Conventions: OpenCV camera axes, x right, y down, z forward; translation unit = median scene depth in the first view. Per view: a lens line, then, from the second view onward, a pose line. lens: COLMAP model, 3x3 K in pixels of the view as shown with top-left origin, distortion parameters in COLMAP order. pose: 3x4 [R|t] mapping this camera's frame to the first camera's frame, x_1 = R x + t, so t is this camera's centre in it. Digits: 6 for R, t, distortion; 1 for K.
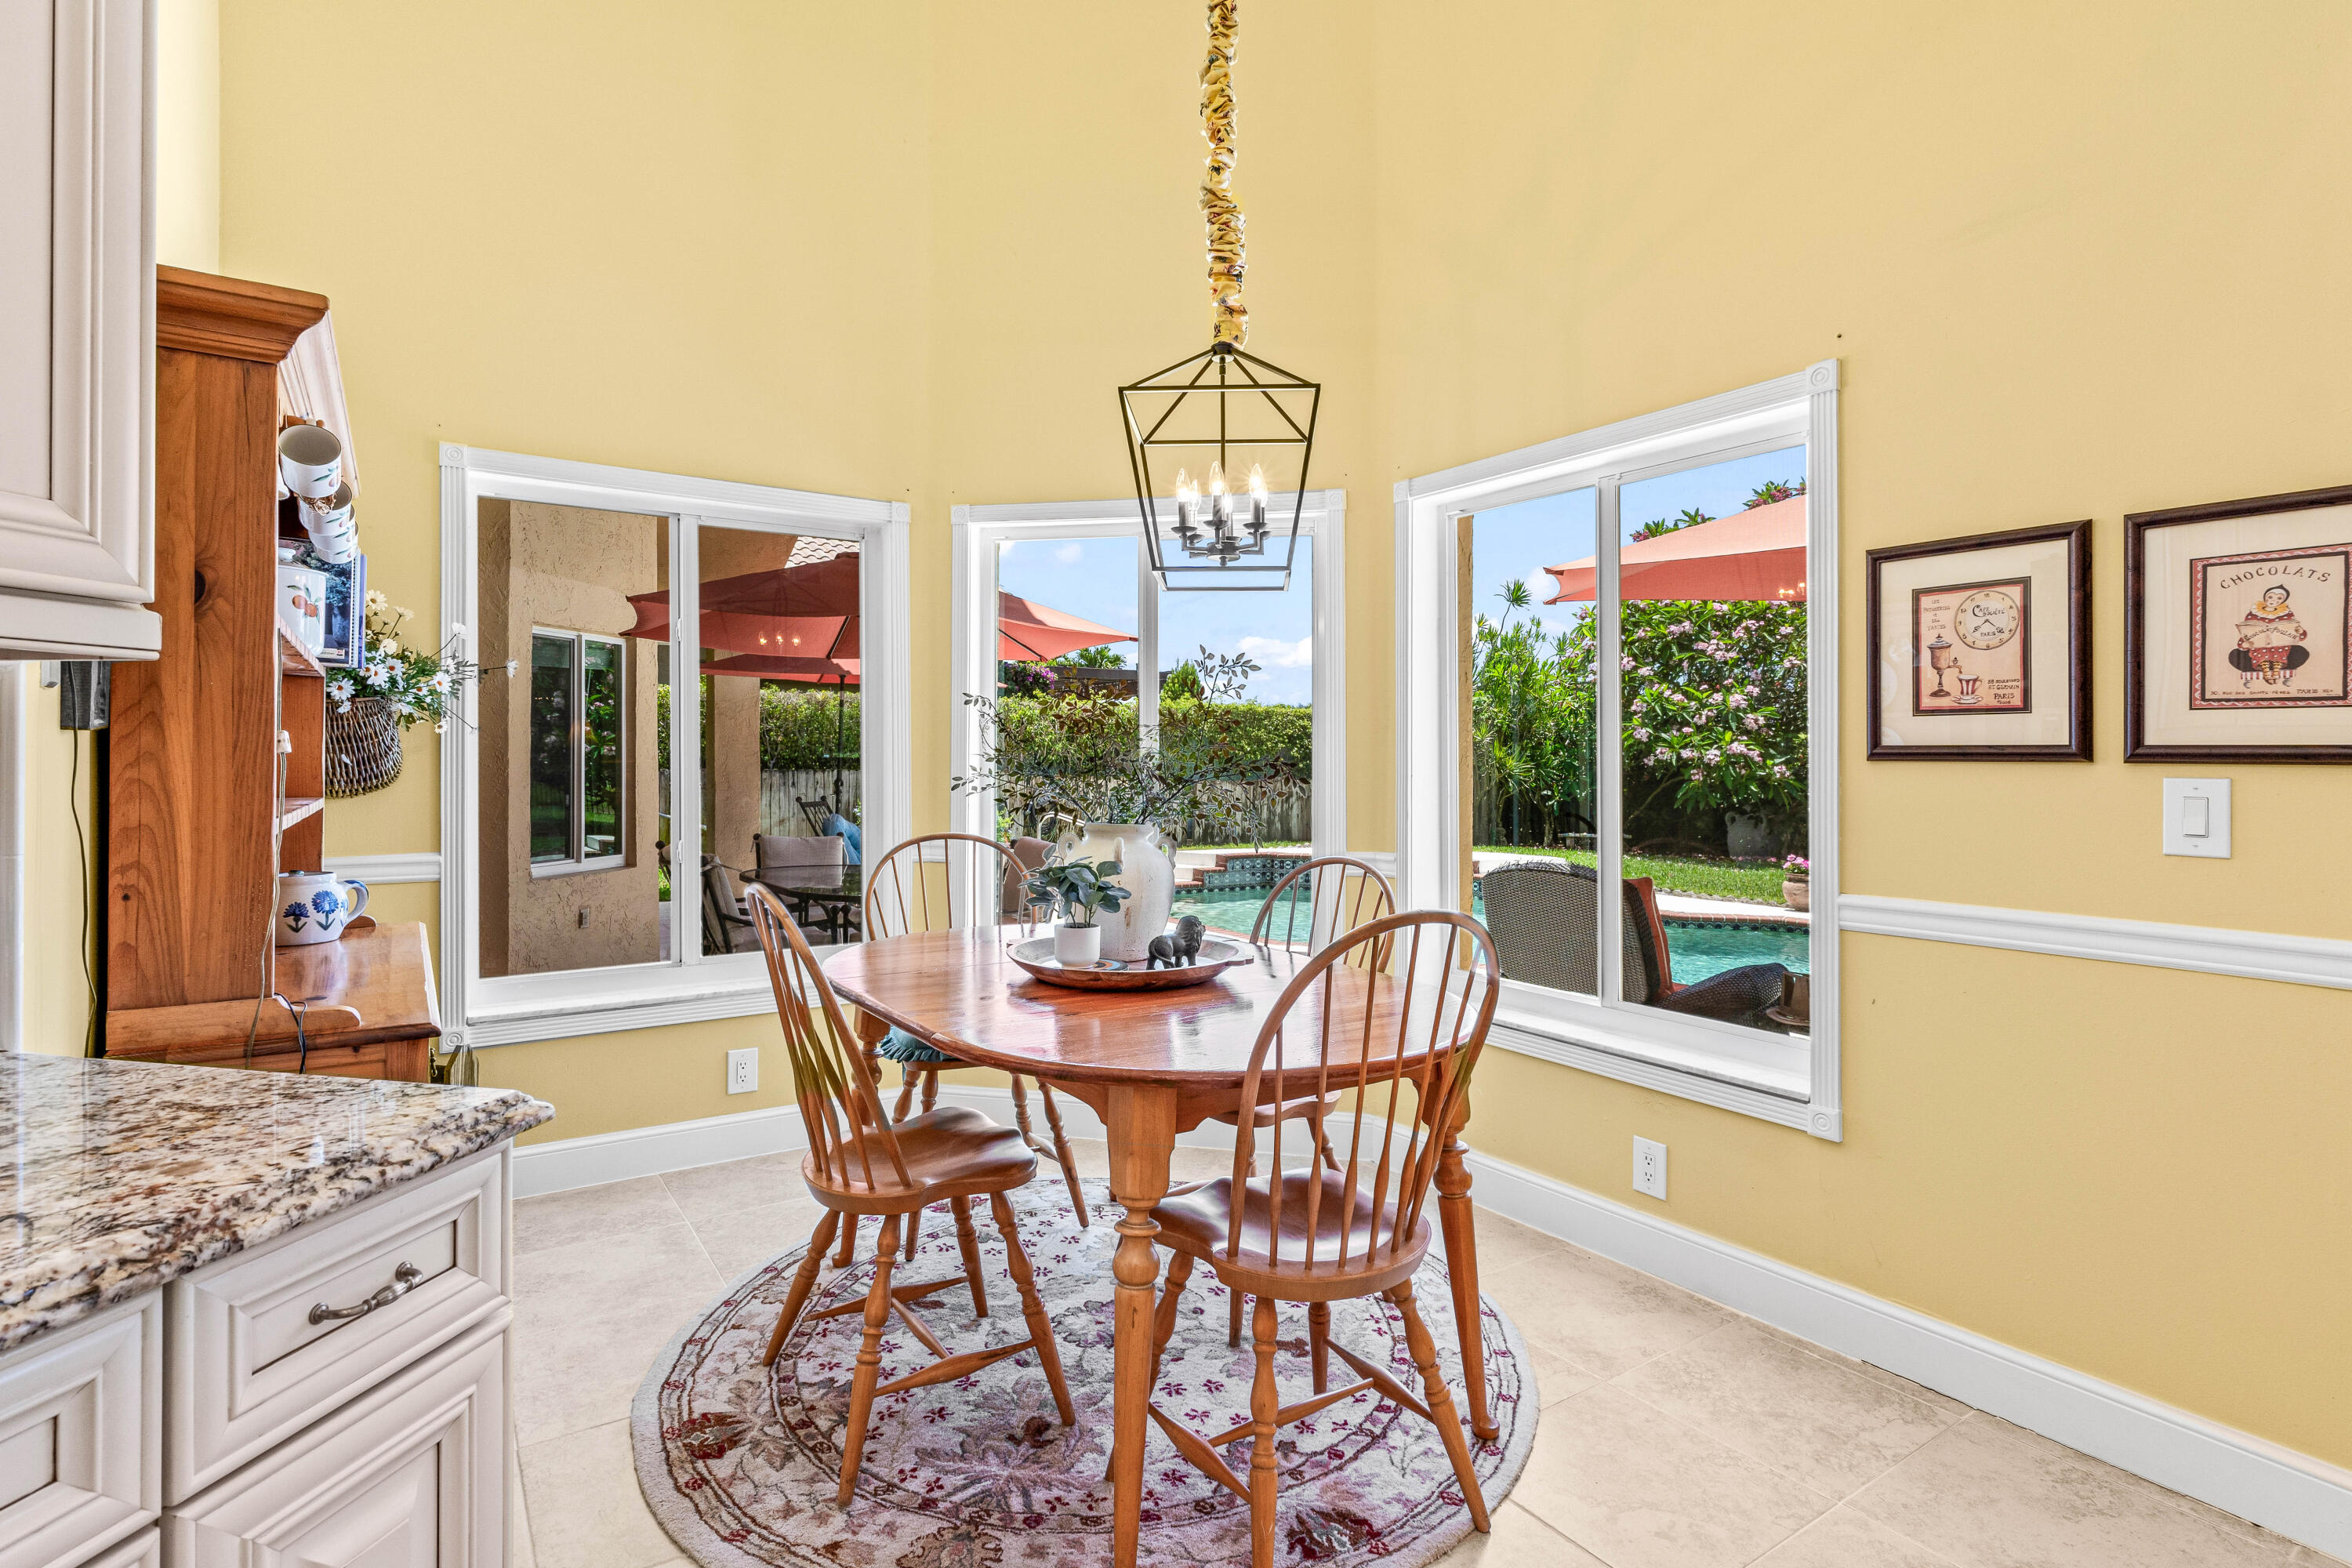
lens RADIAL K [[1113.5, 0, 1172.3], [0, 1113.5, 768.3], [0, 0, 1]] dist [-0.006080, 0.000224]
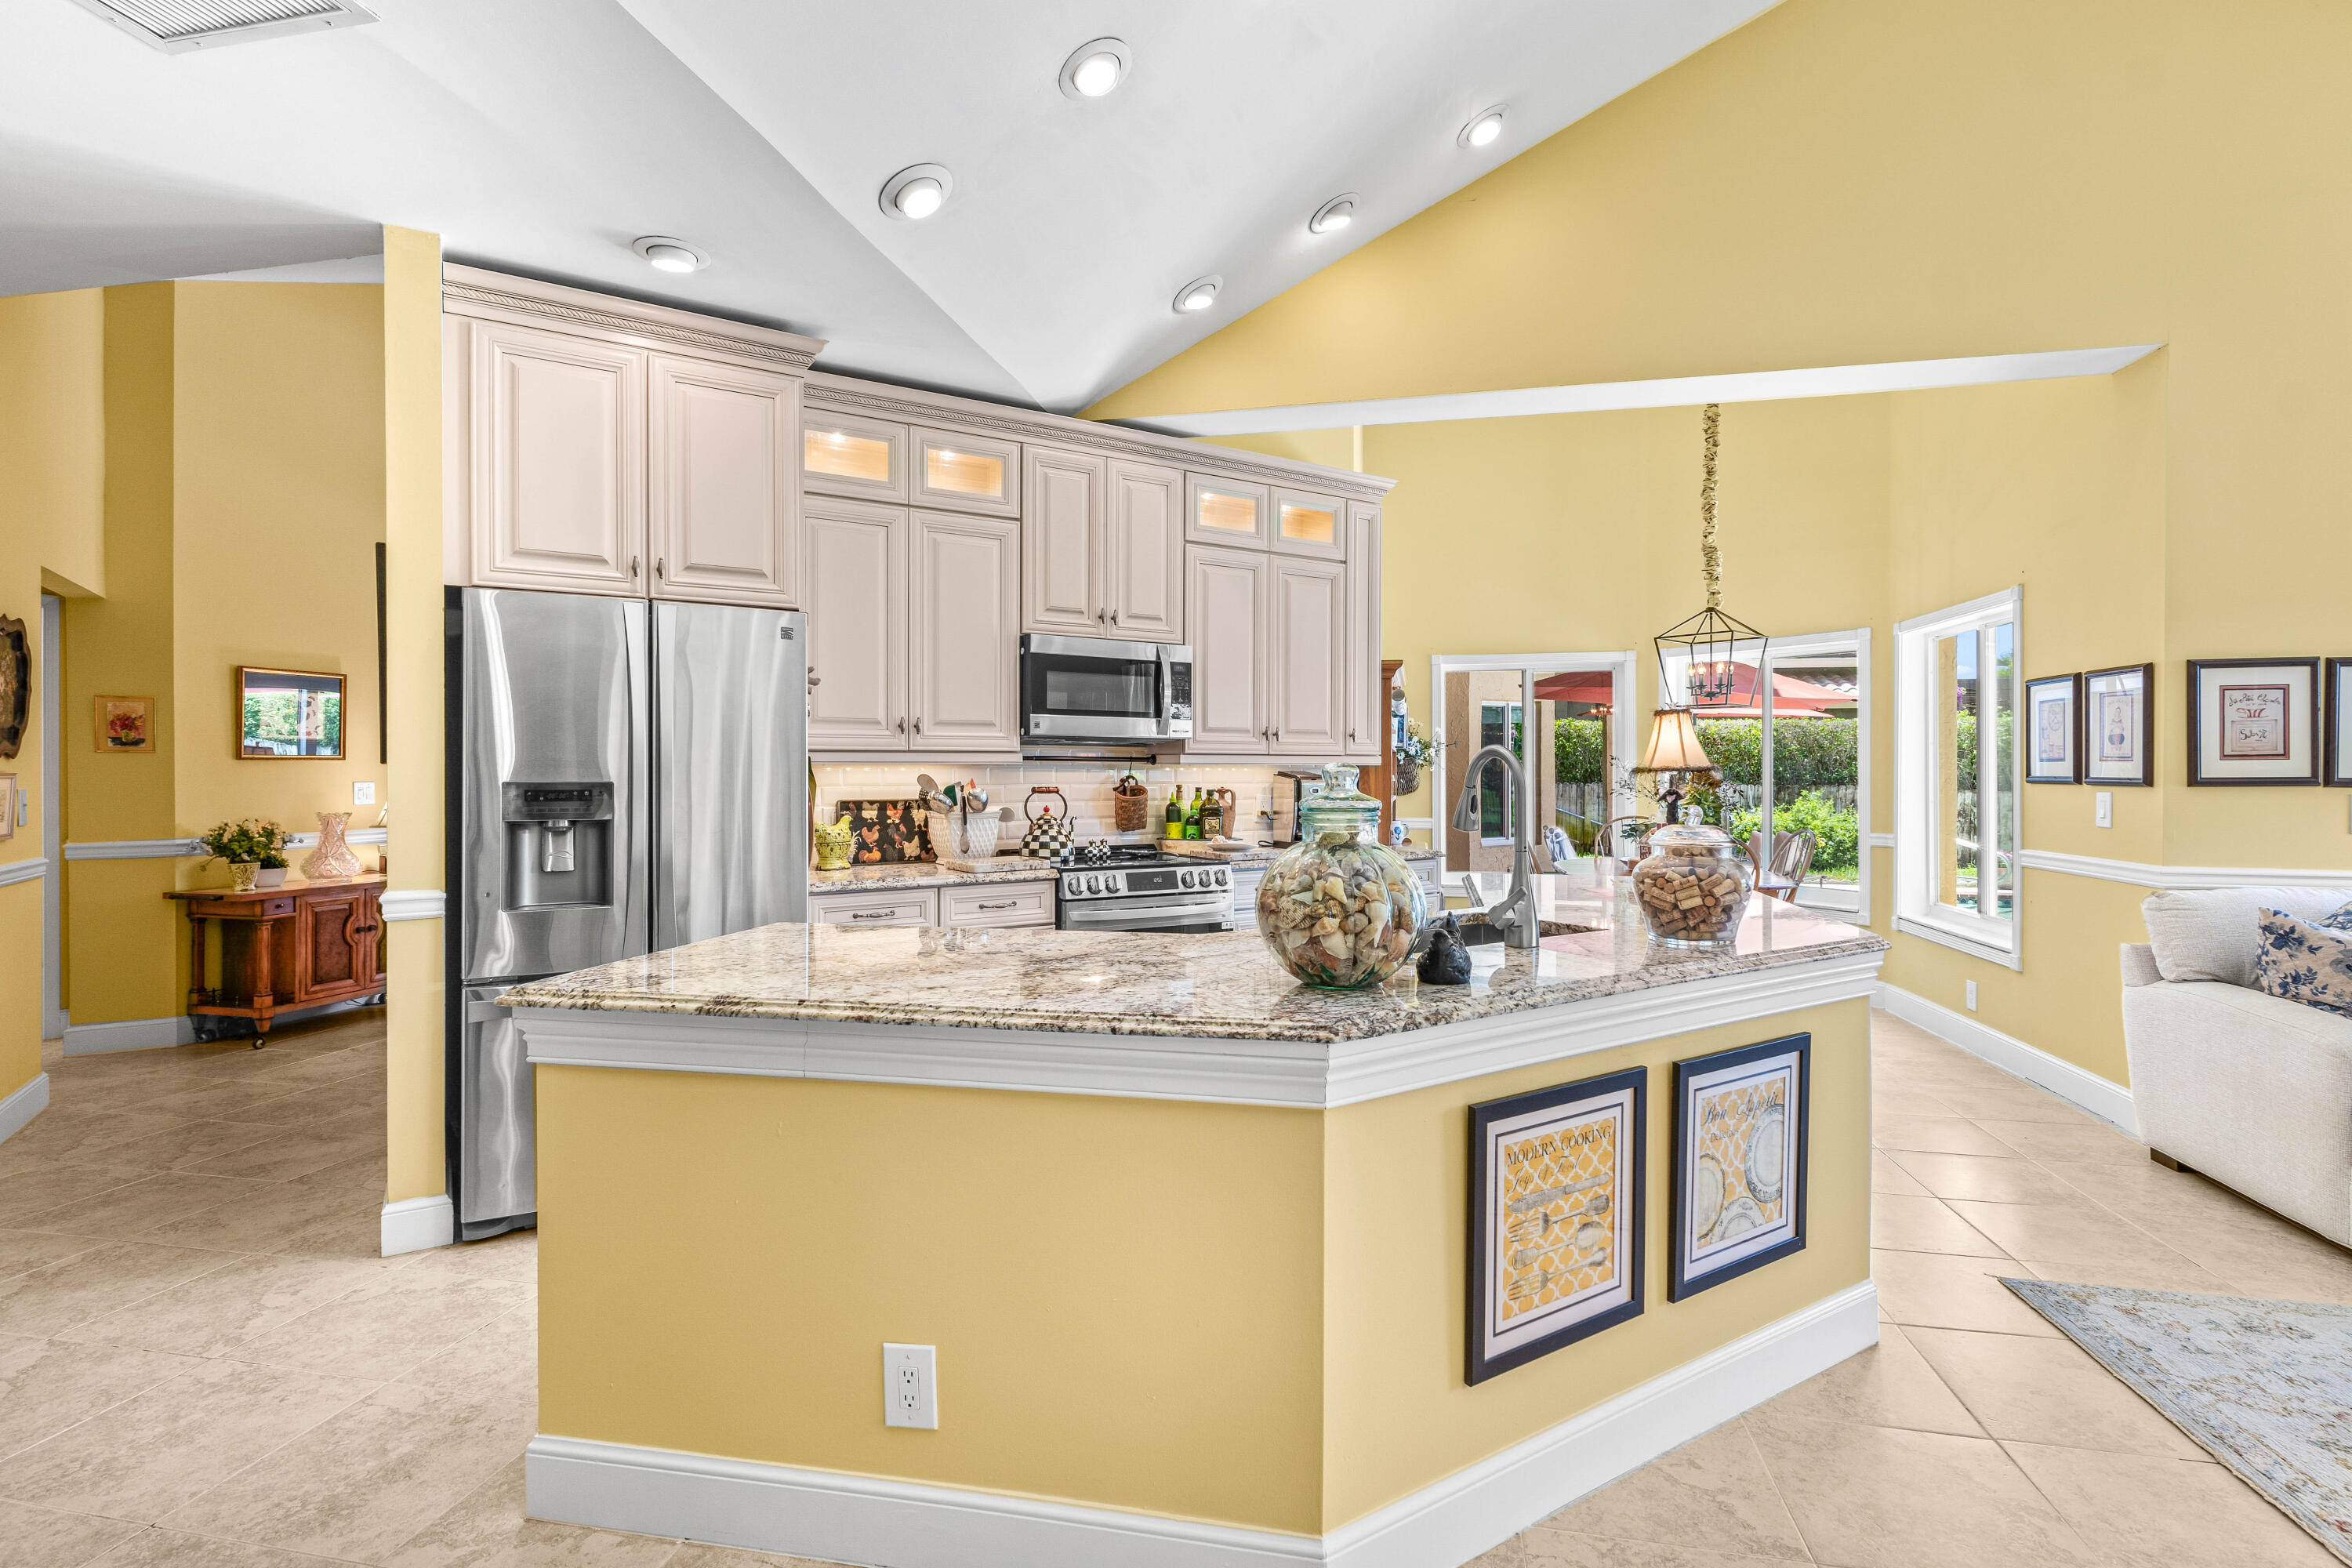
lens RADIAL K [[1113.5, 0, 1175.5], [0, 1113.5, 782.3], [0, 0, 1]] dist [-0.006080, 0.000224]
pose [[0.683022, 0.000379, -0.730398, 0.887748], [0.000760, 0.999999, 0.001229, -0.010197], [0.730398, -0.001395, 0.683021, -1.297058]]
